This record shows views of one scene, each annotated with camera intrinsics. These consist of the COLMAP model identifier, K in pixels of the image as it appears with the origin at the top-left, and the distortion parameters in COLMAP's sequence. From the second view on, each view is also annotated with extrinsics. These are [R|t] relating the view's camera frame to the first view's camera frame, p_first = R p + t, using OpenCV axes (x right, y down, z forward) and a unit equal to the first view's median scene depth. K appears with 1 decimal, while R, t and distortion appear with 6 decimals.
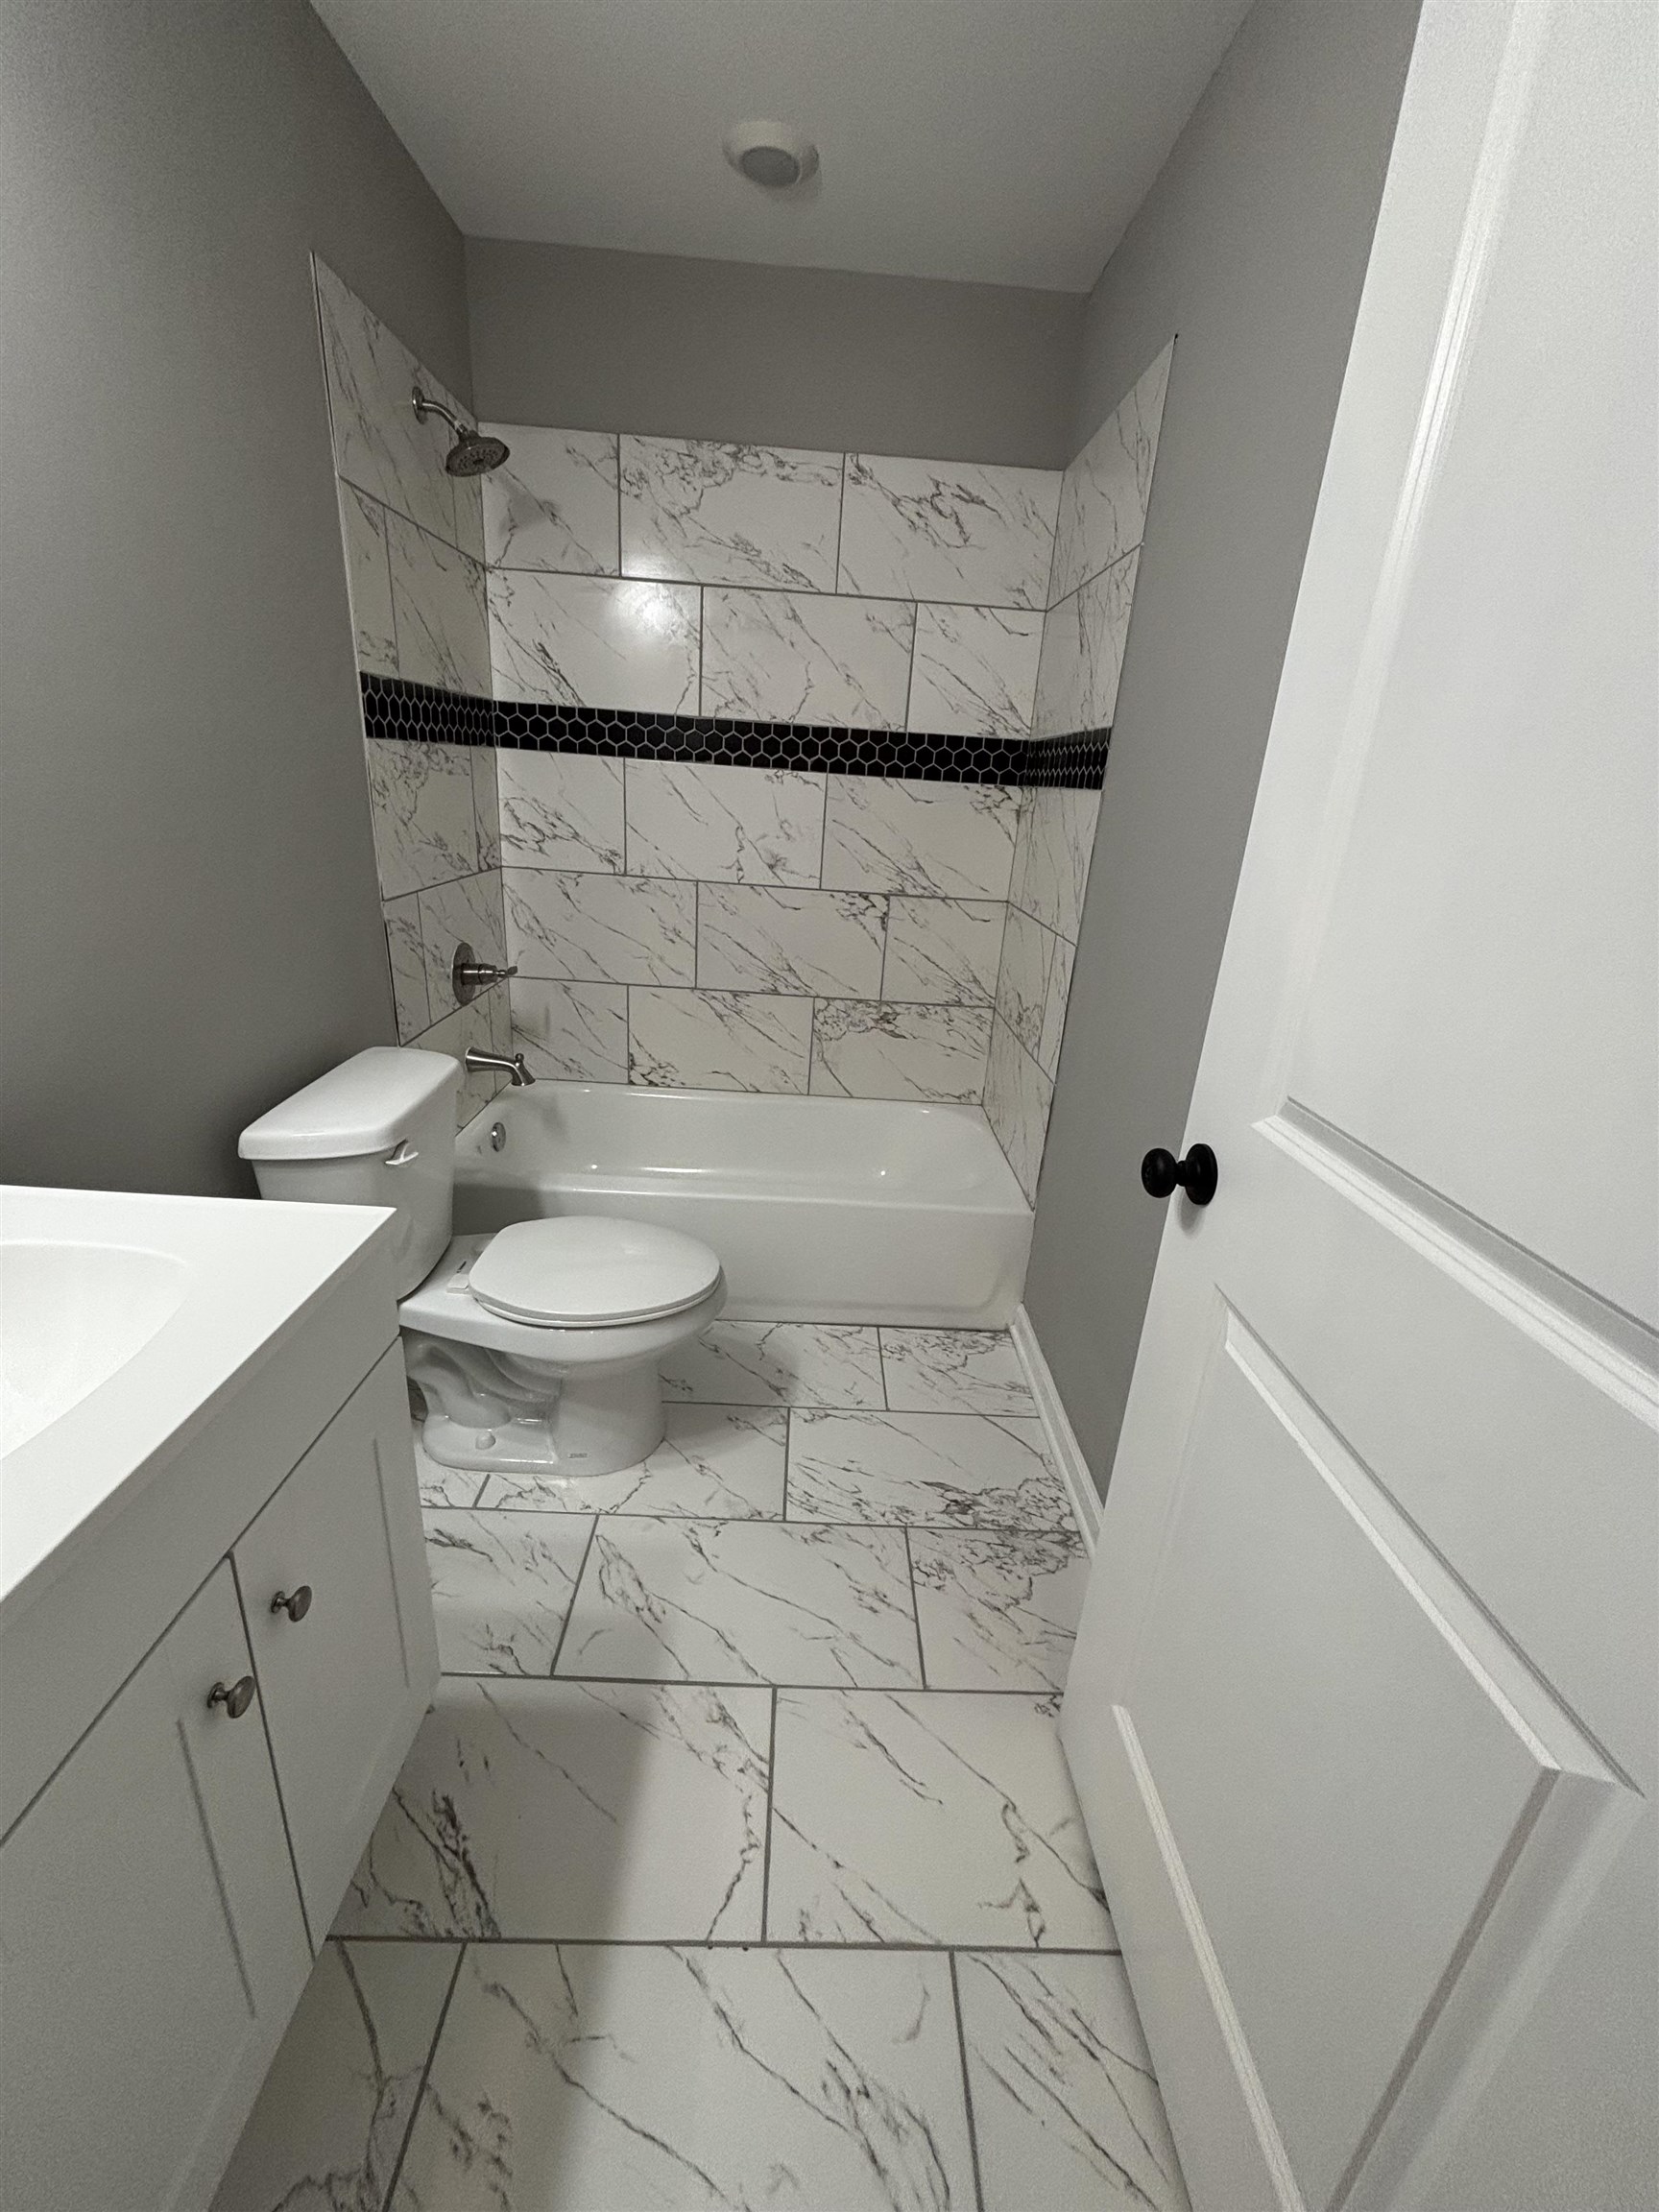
lens RADIAL K [[893.2, 0, 826.7], [0, 893.2, 1104.3], [0, 0, 1]] dist [0.003081, -0.000962]
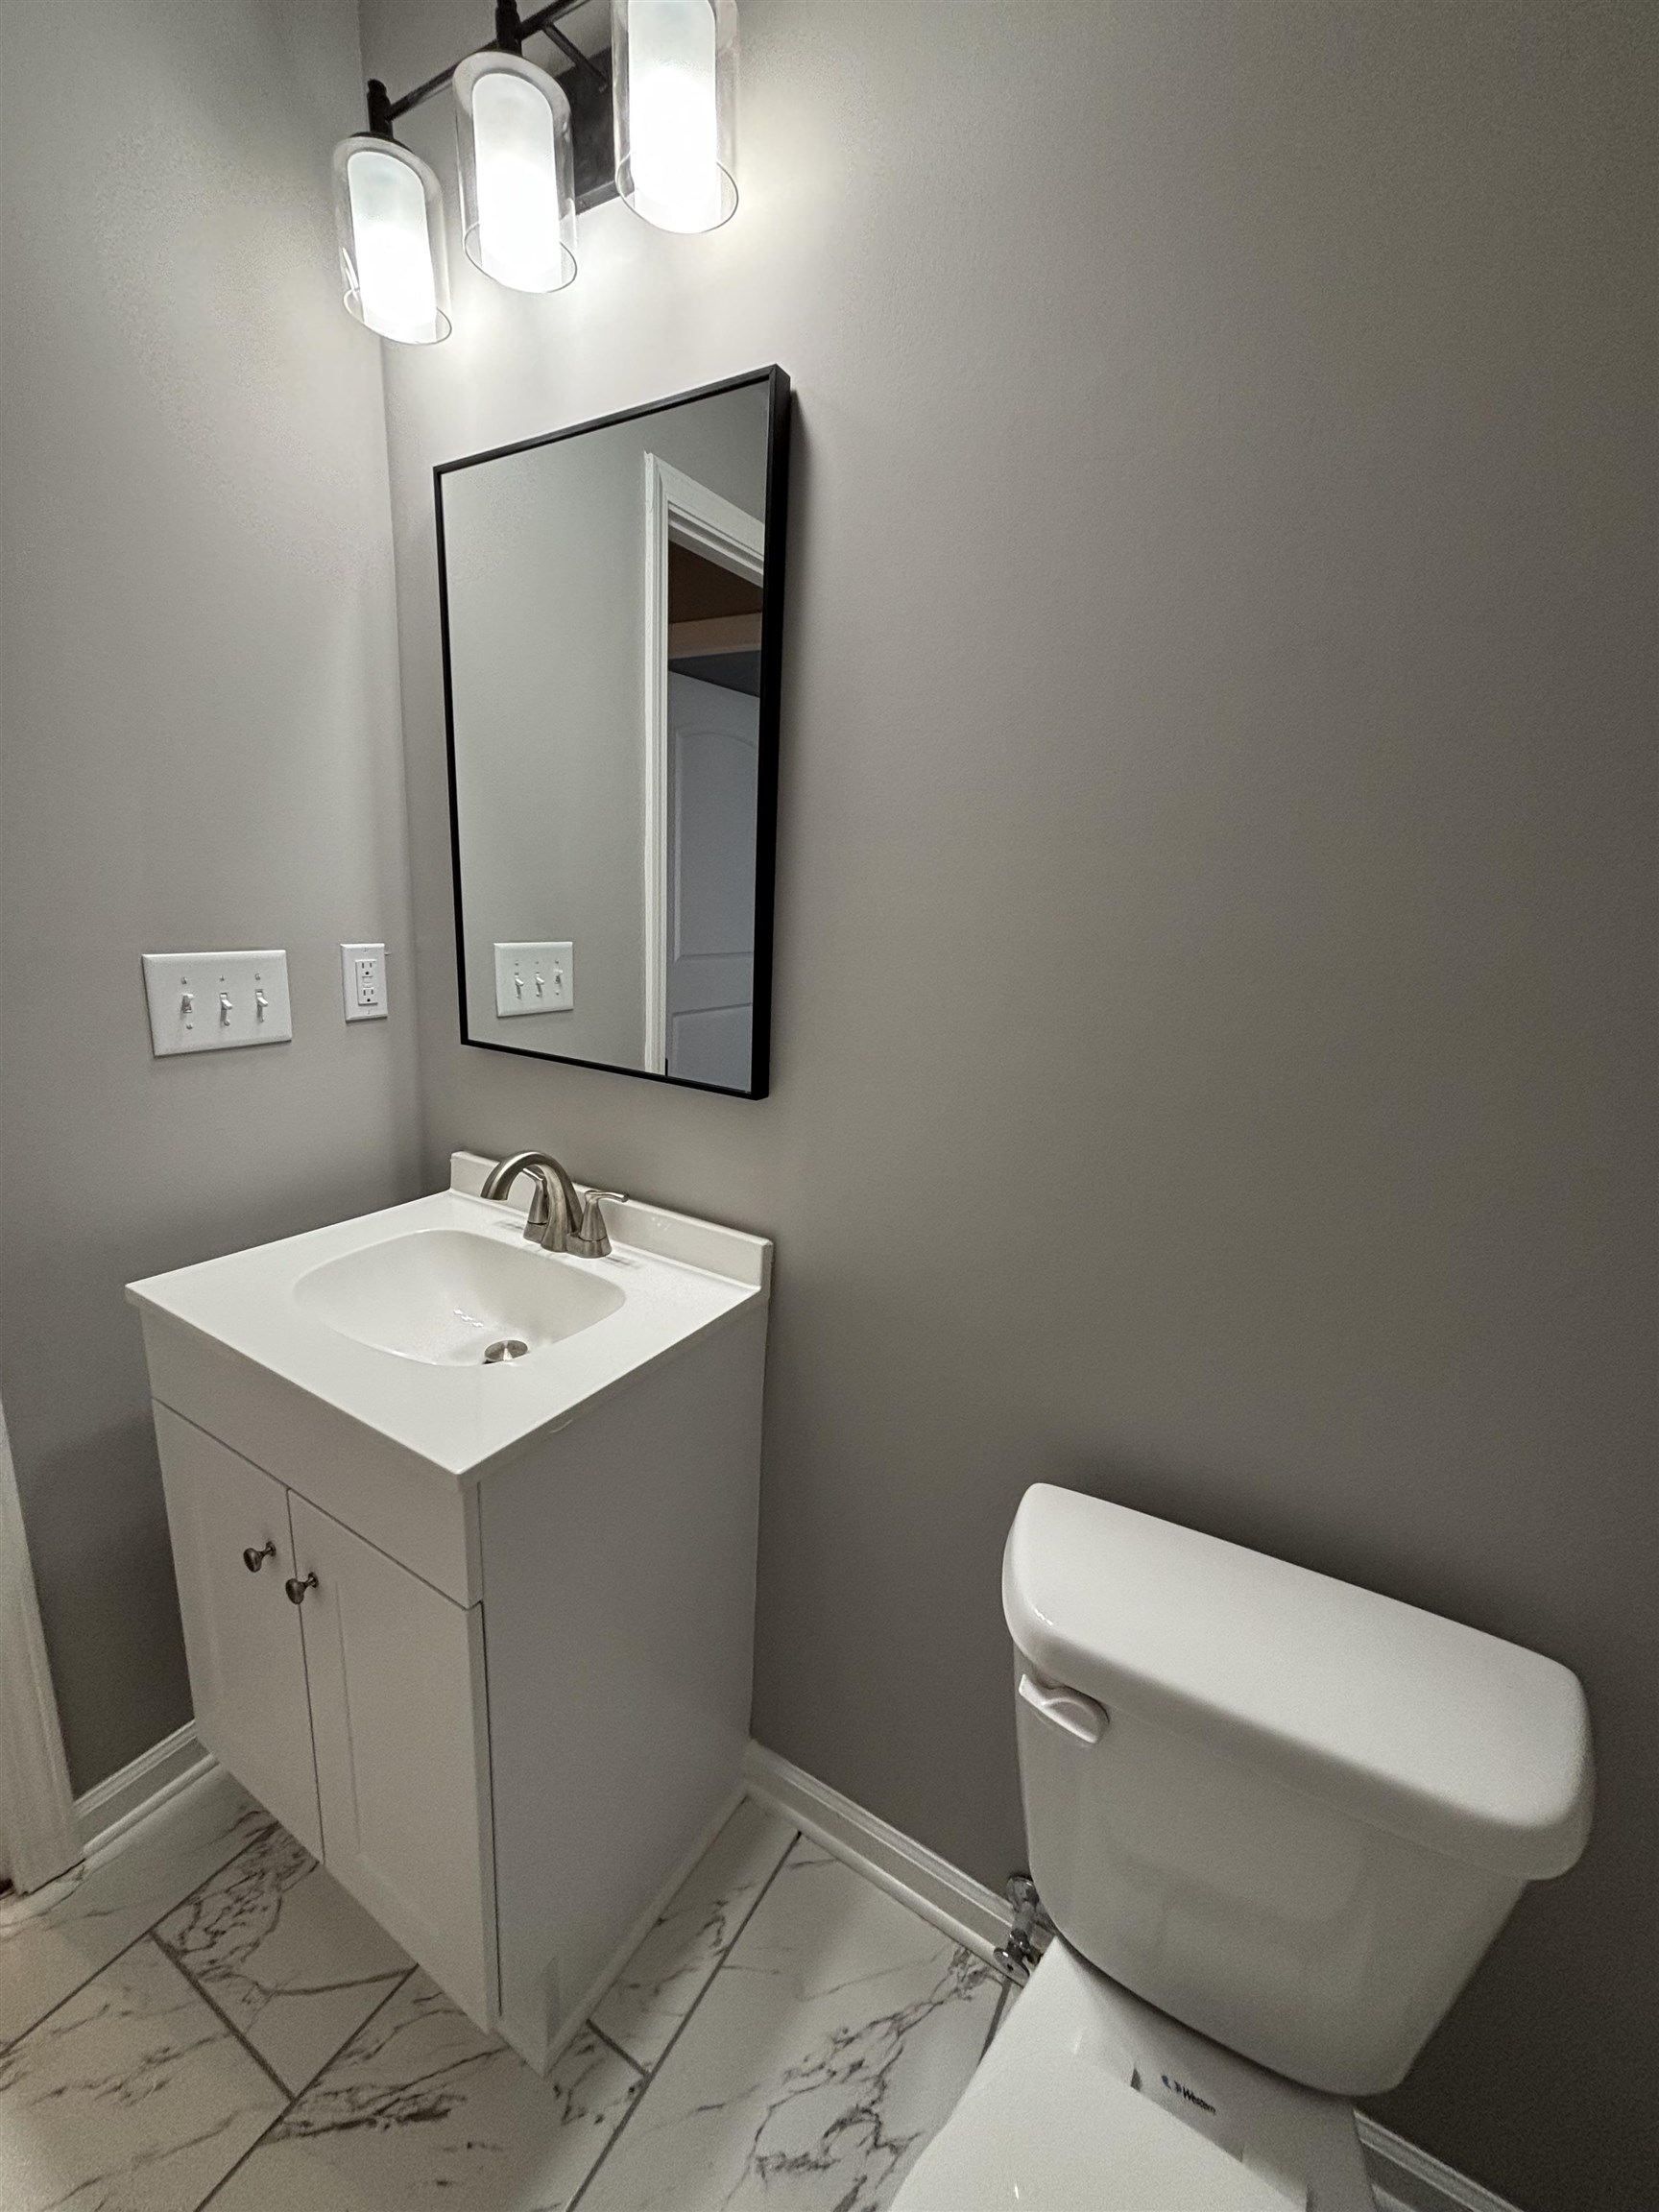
lens RADIAL K [[893.2, 0, 800.7], [0, 893.2, 1117.9], [0, 0, 1]] dist [0.003081, -0.000962]
pose [[-0.508730, 0.107664, -0.854167, 0.025527], [-0.369086, 0.869076, 0.329366, -0.478157], [0.777798, 0.482820, -0.402388, 1.250967]]
